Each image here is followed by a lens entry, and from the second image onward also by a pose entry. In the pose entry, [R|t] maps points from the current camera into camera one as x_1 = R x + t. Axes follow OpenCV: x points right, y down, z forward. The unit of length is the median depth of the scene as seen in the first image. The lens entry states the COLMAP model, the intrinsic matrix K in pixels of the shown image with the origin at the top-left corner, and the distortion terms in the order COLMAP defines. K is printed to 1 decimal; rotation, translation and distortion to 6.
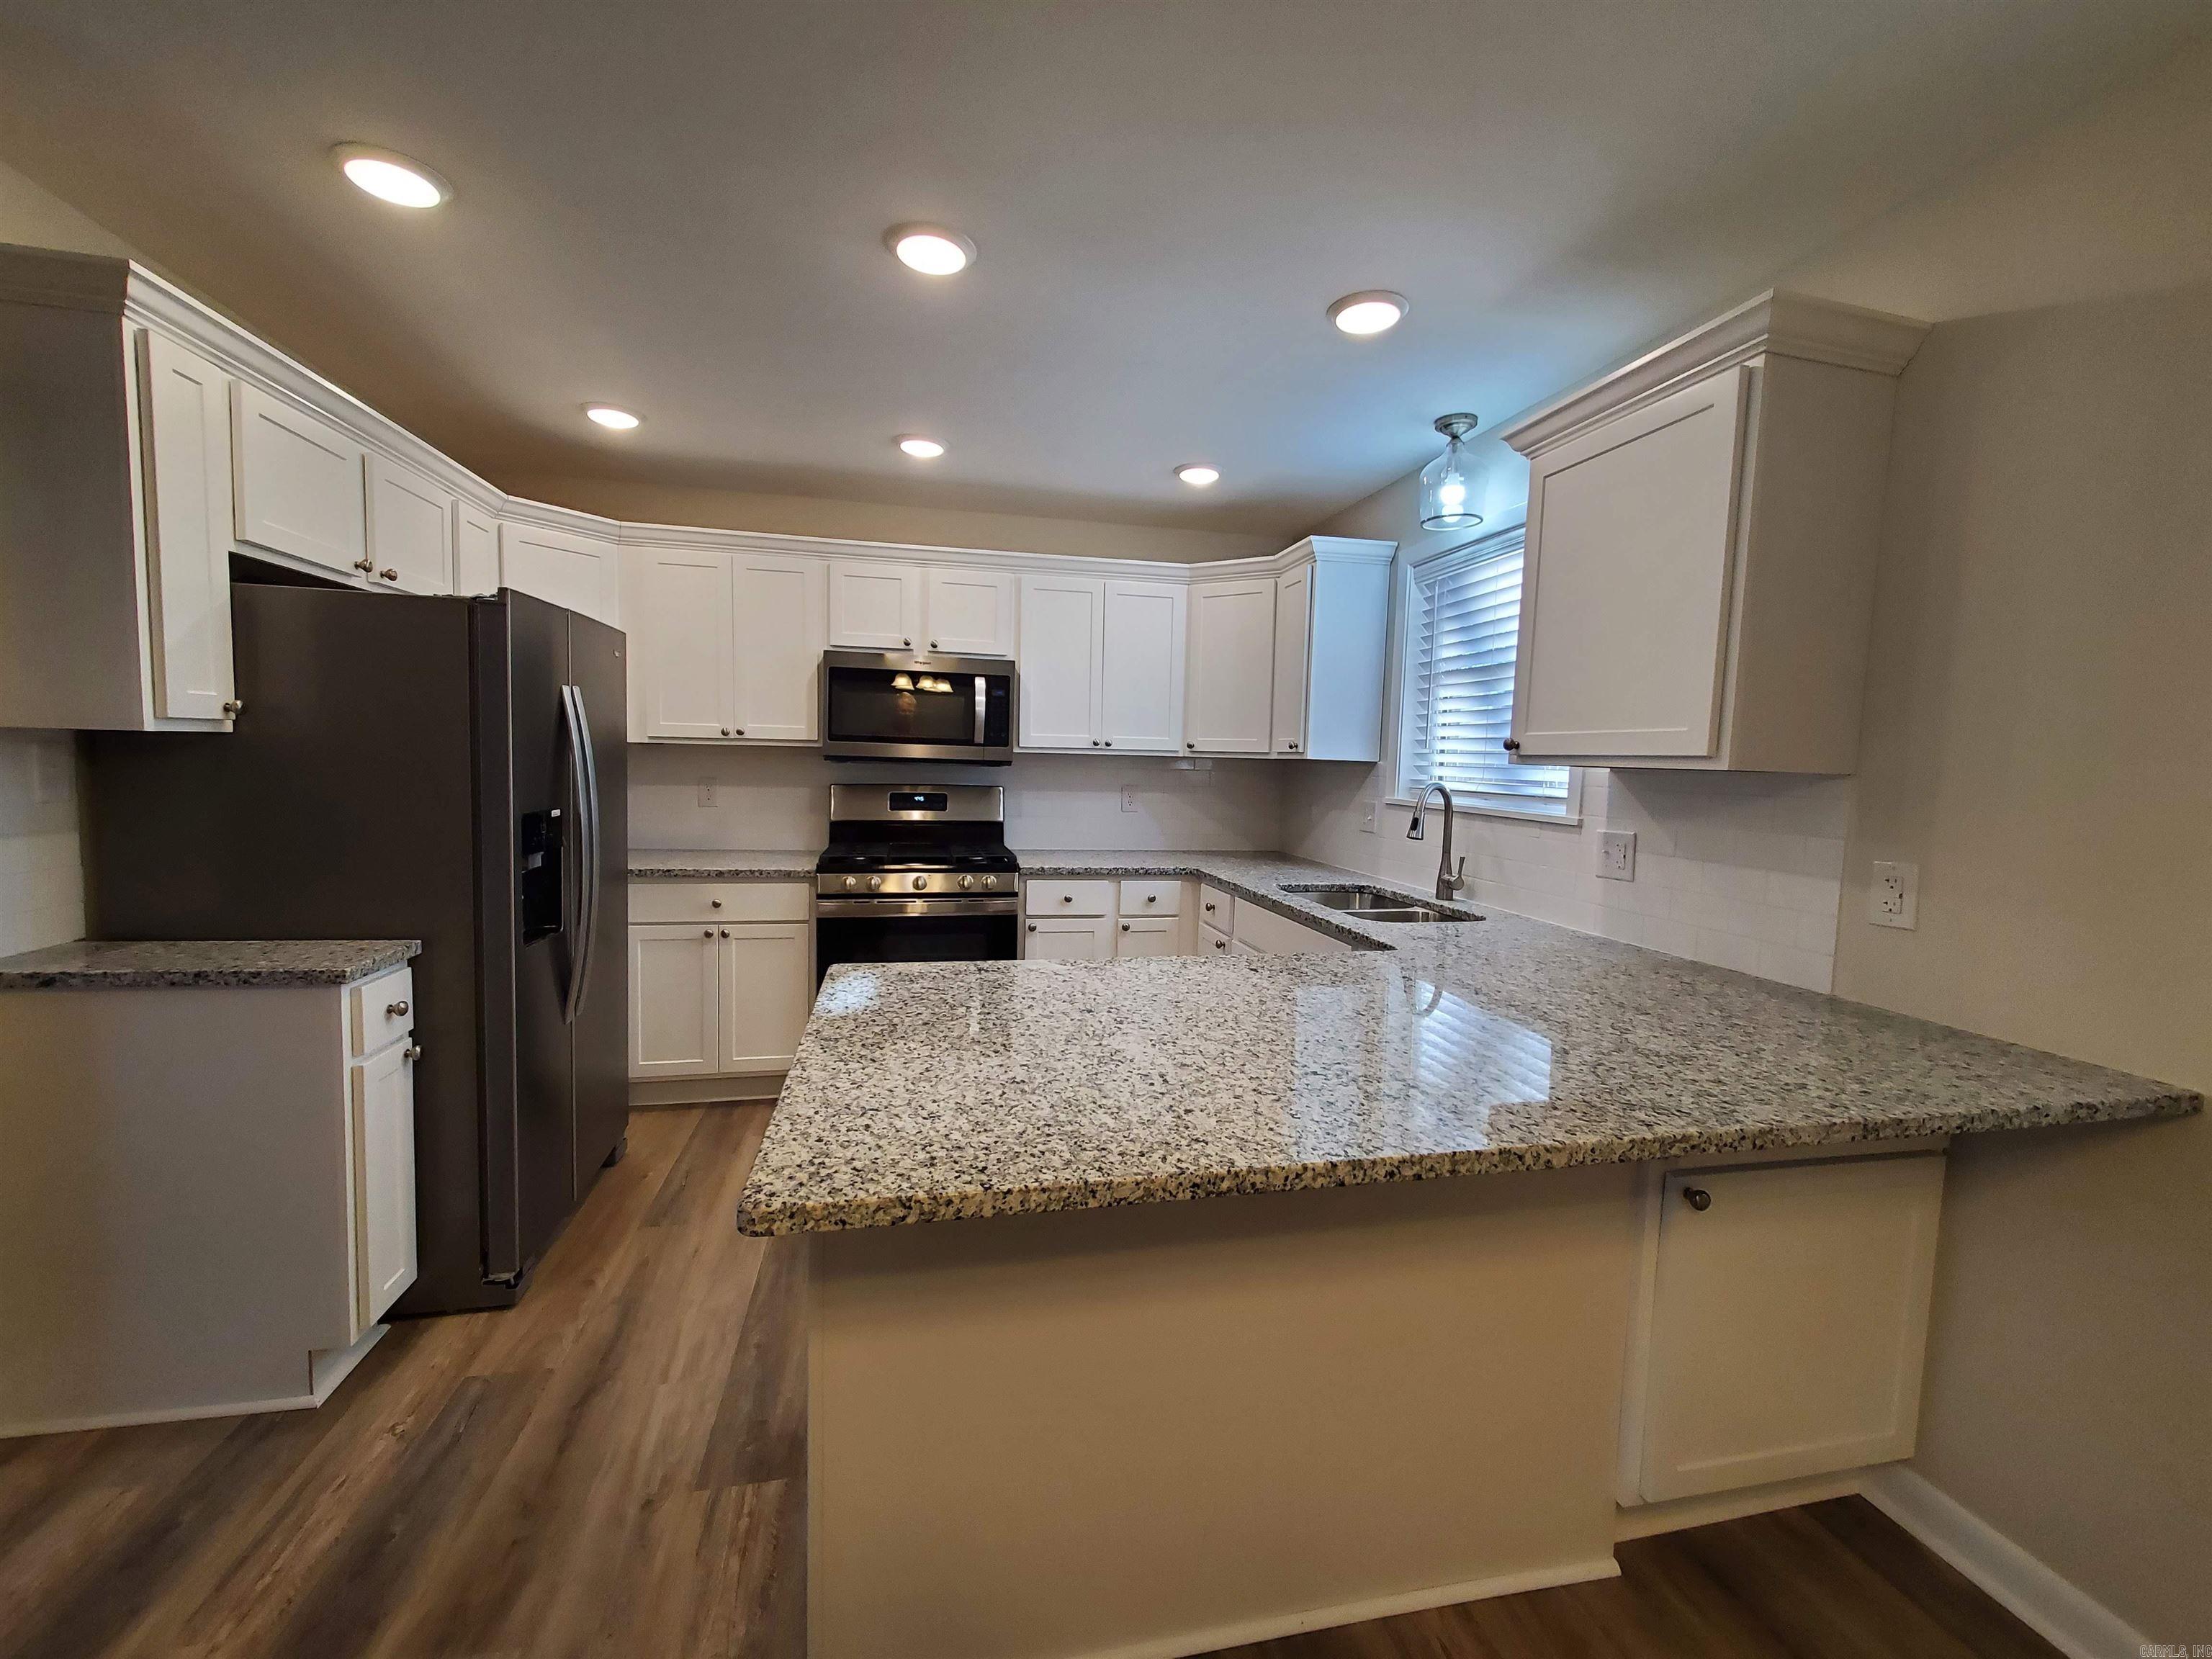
lens RADIAL K [[875.1, 0, 1099.9], [0, 875.1, 822.8], [0, 0, 1]] dist [-0.000401, -0.000453]
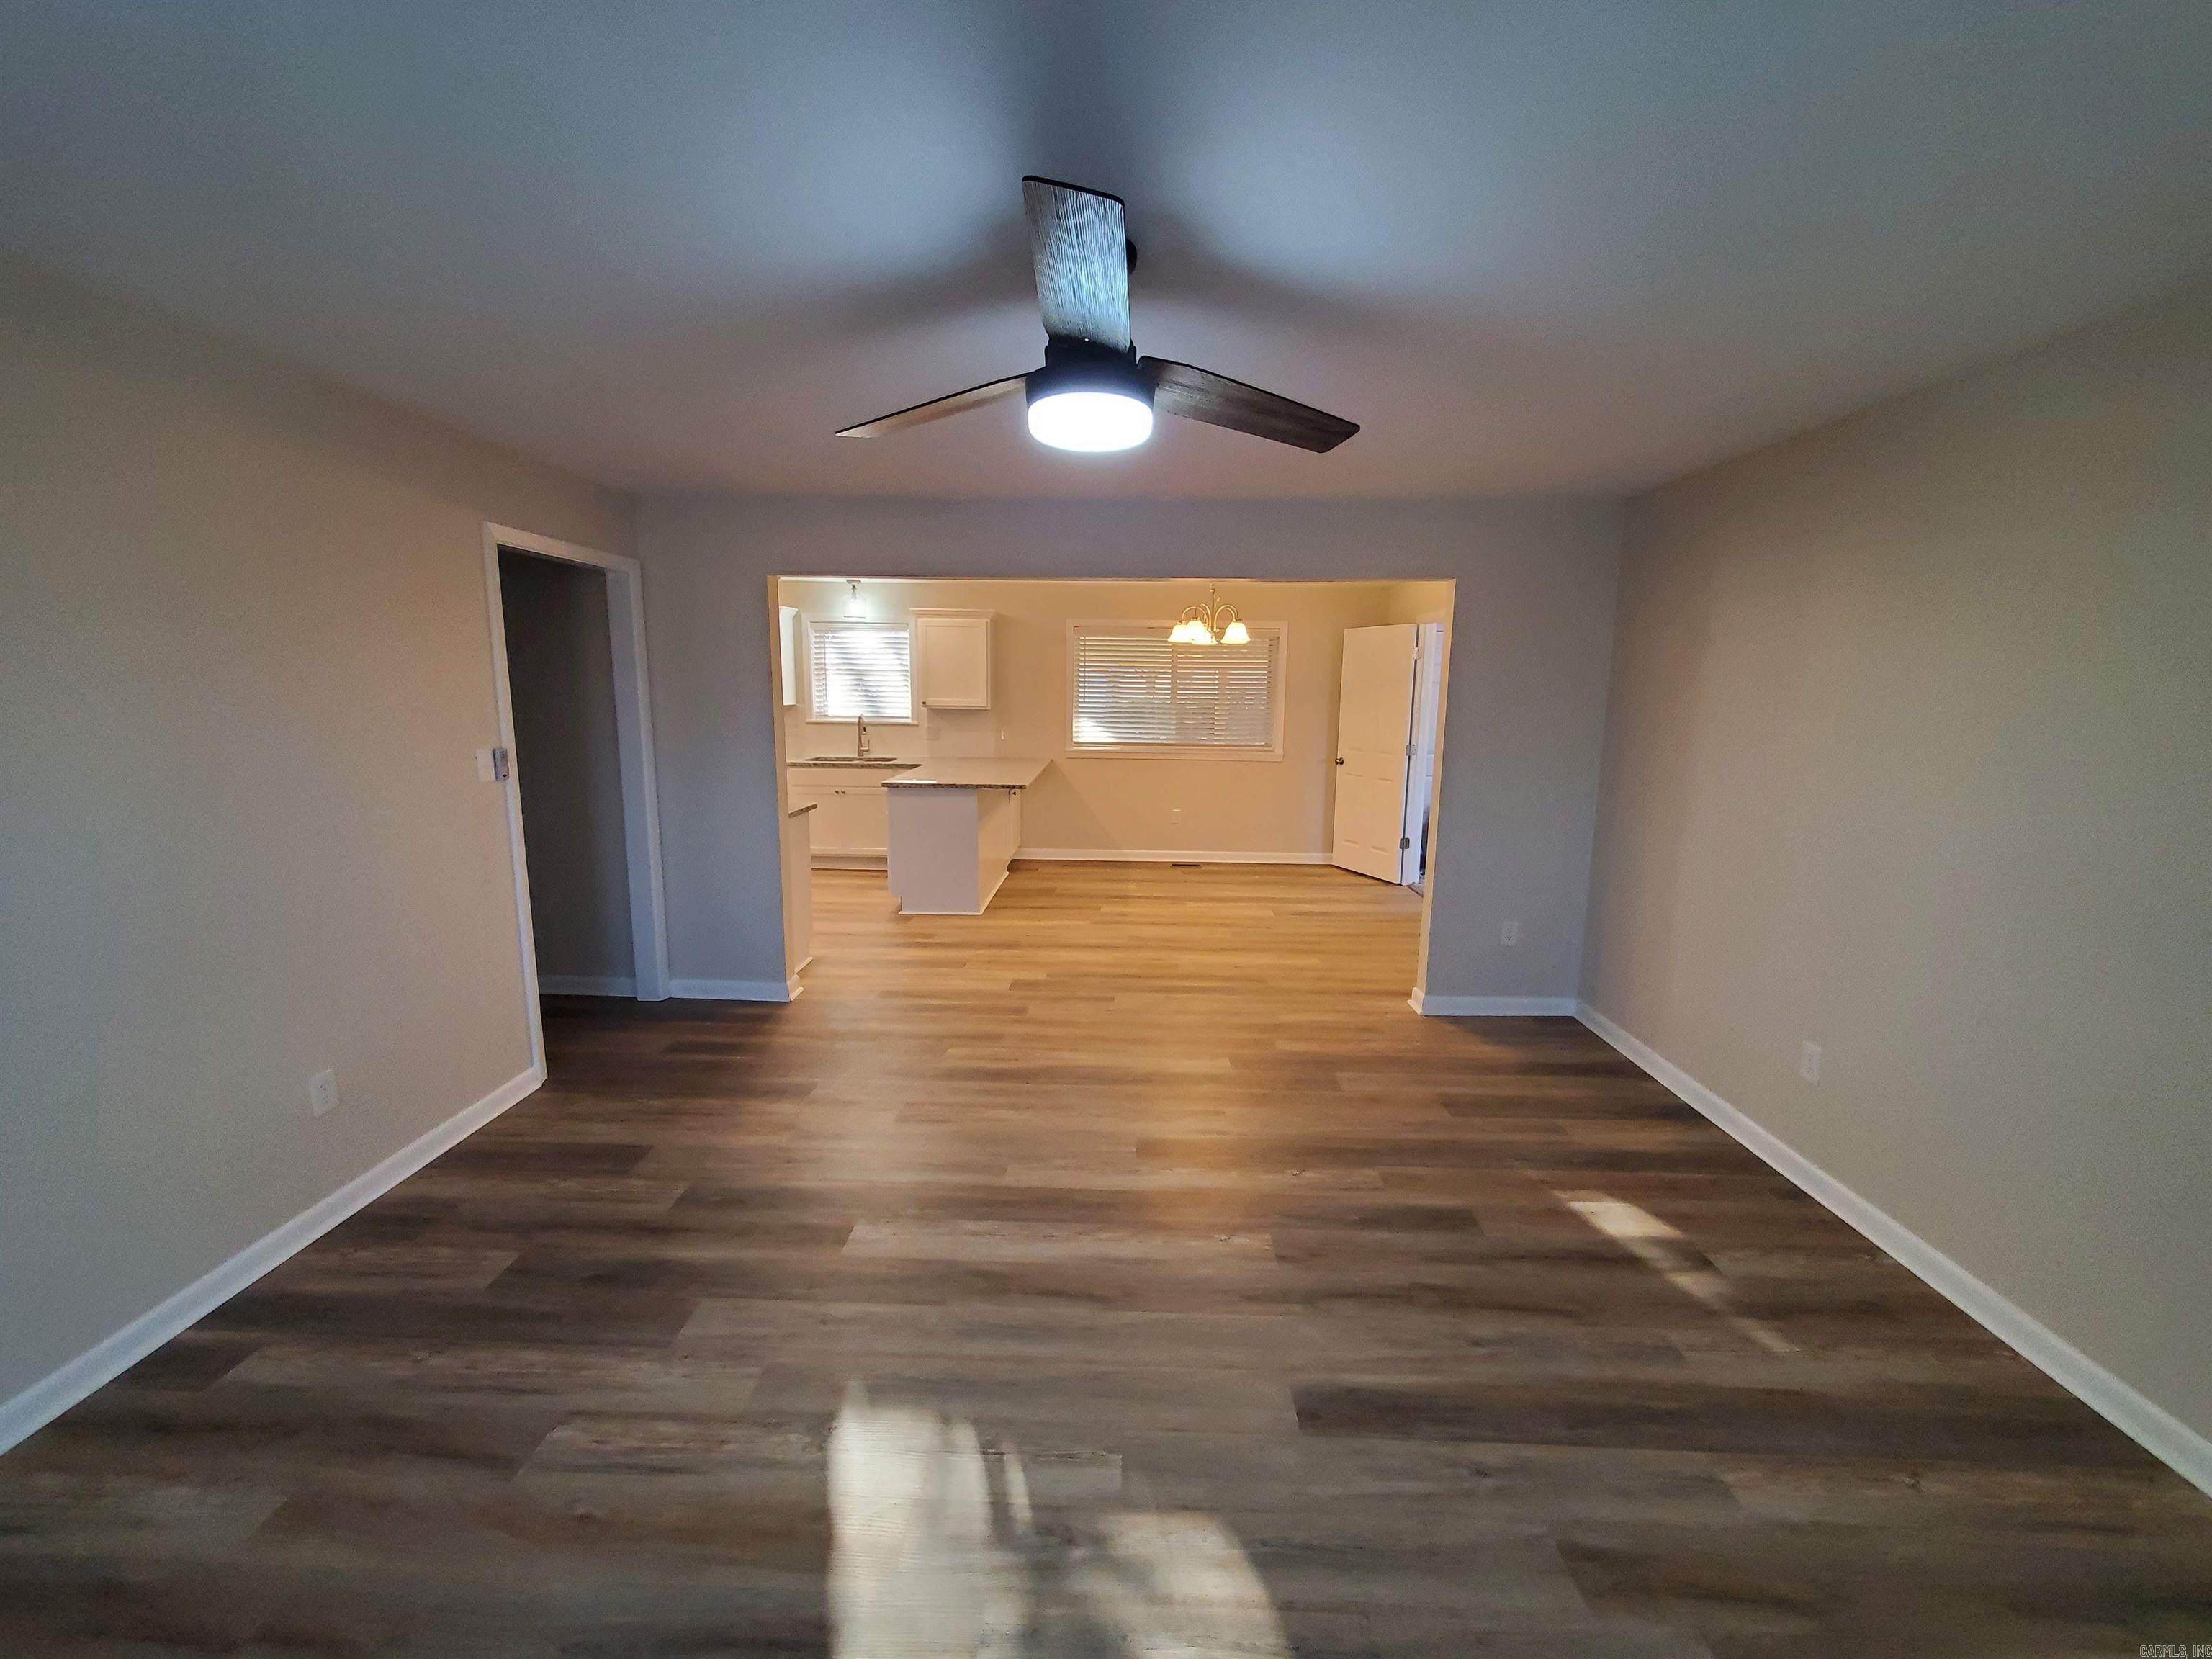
lens RADIAL K [[875.1, 0, 1099.9], [0, 875.1, 822.8], [0, 0, 1]] dist [-0.000401, -0.000453]
pose [[0.243783, -0.181800, 0.952638, -1.893849], [0.065945, 0.983107, 0.170740, -0.115959], [-0.967585, 0.021198, 0.251654, -0.364994]]
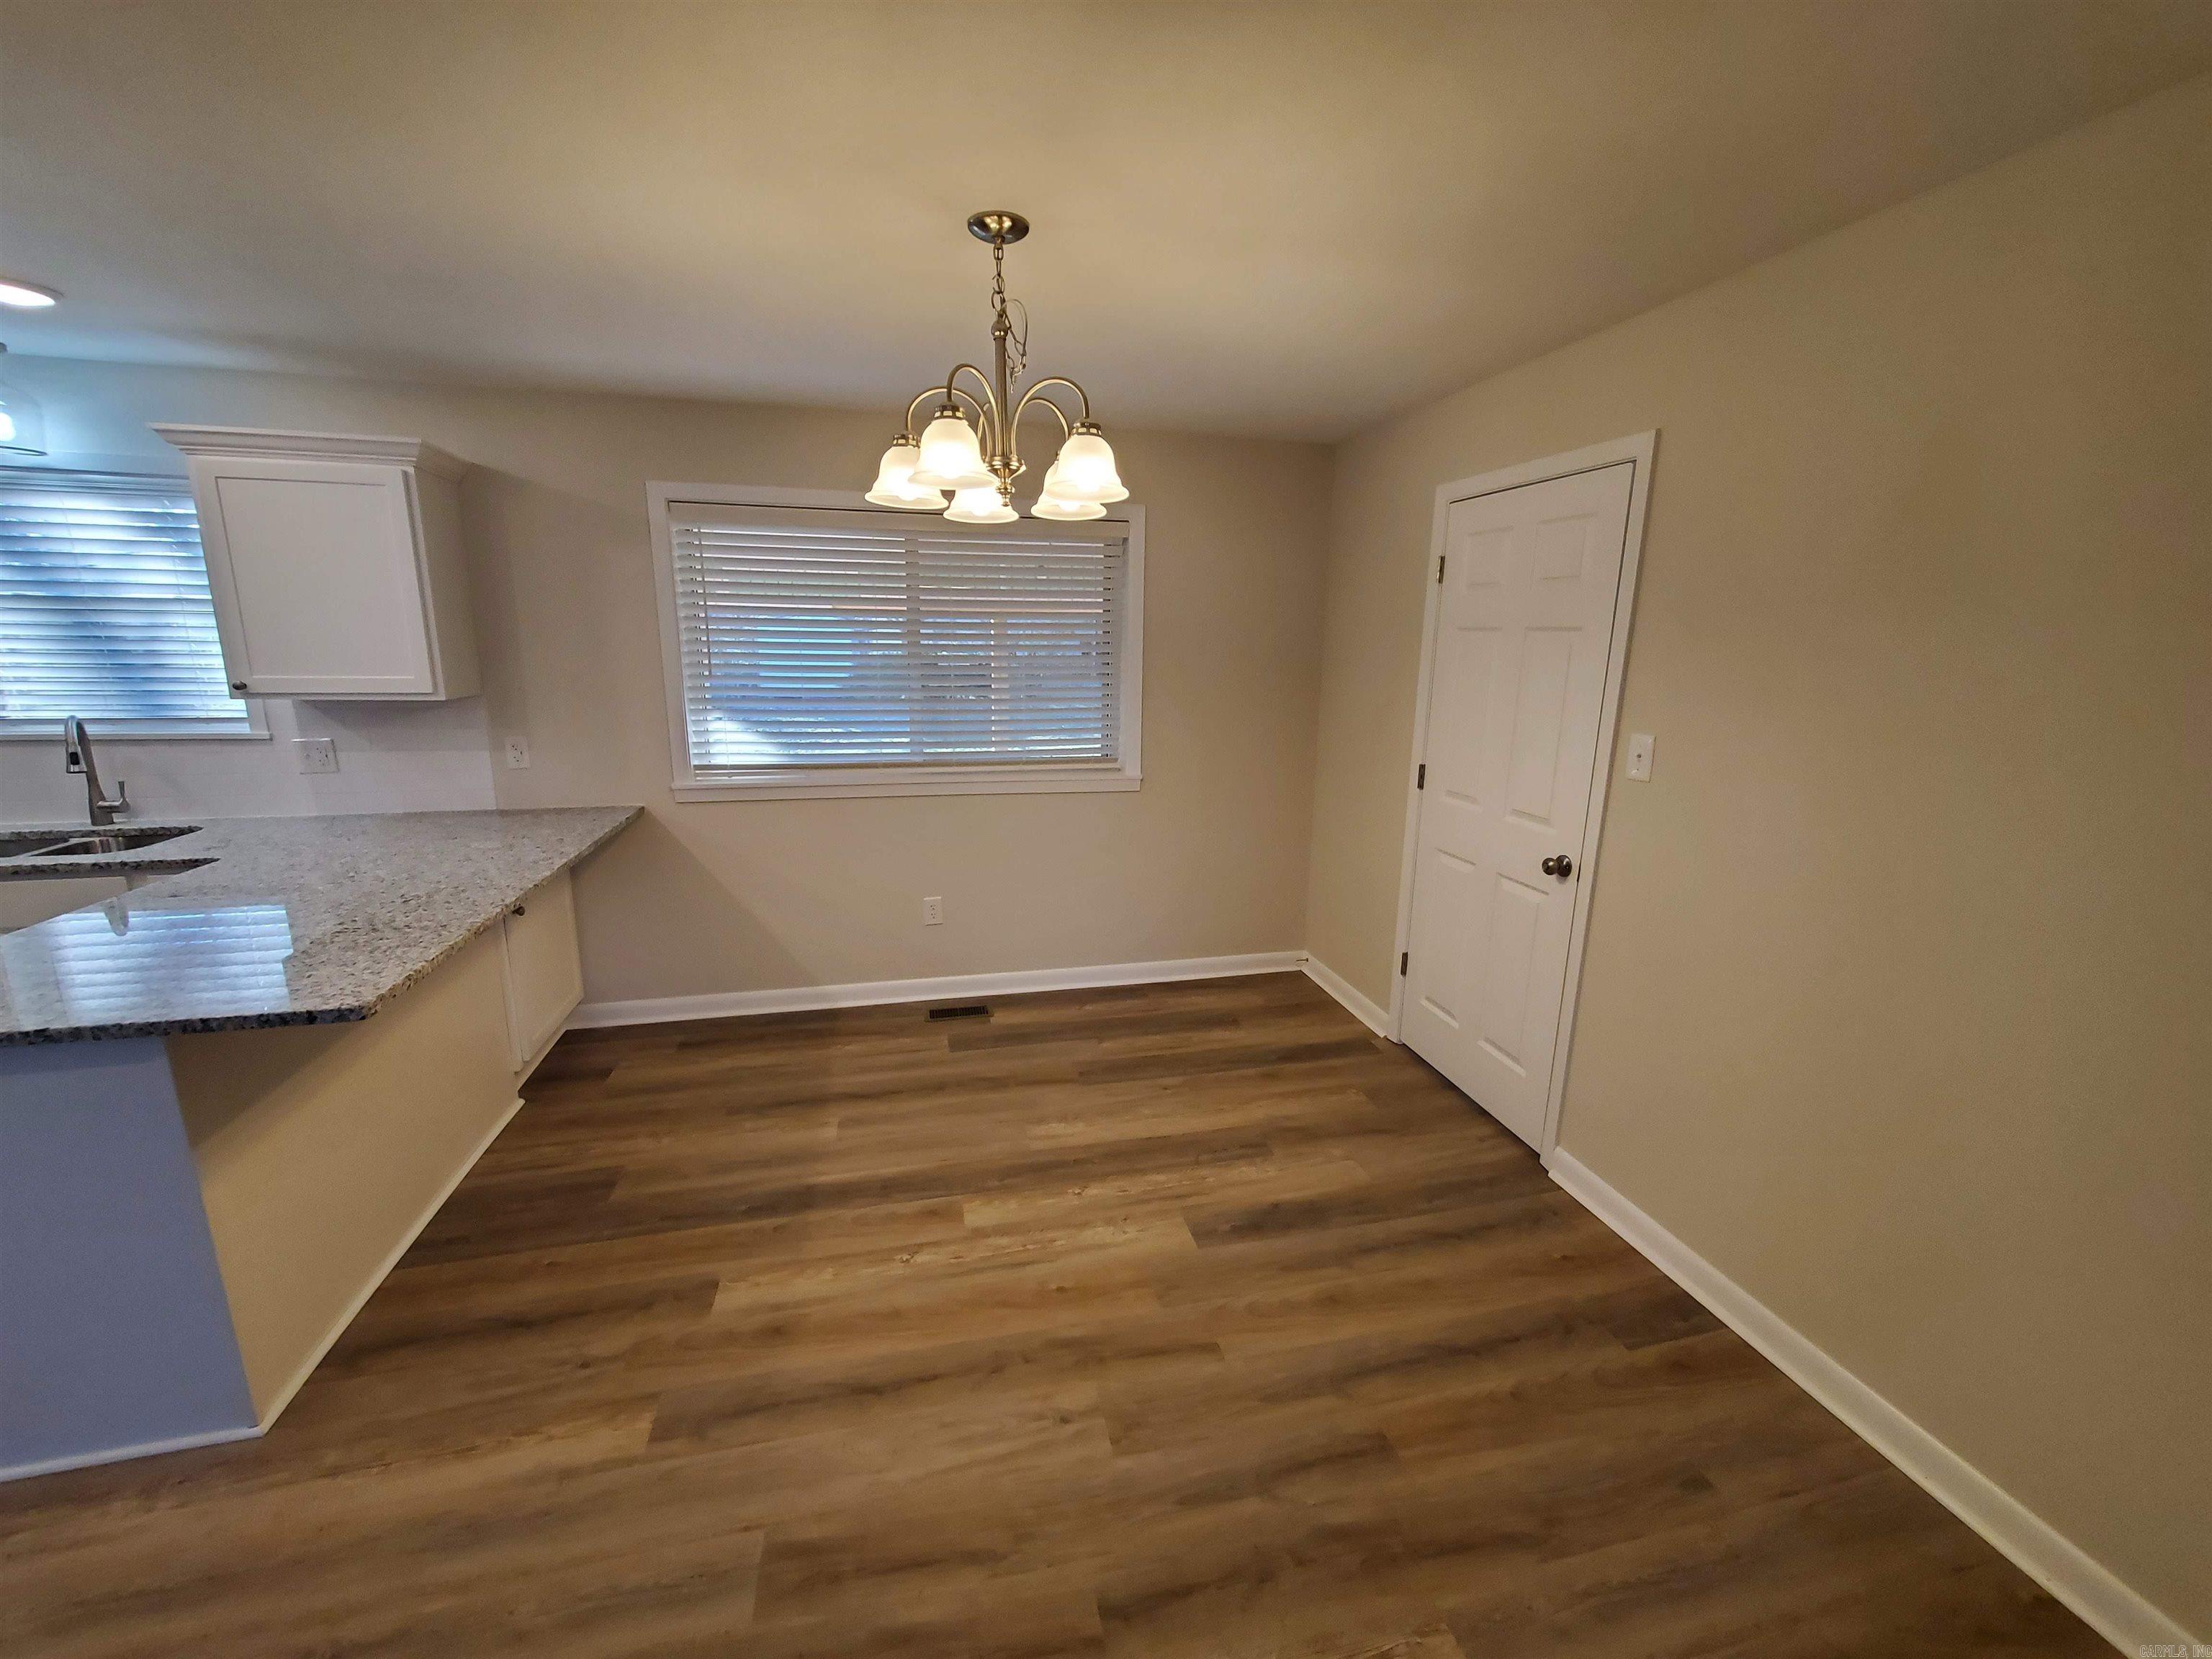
lens RADIAL K [[875.1, 0, 1099.9], [0, 875.1, 822.8], [0, 0, 1]] dist [-0.000401, -0.000453]
pose [[-0.018506, -0.239083, 0.970823, -0.600140], [0.058321, 0.969078, 0.239765, -0.089388], [-0.998126, 0.061056, -0.003990, -0.179529]]
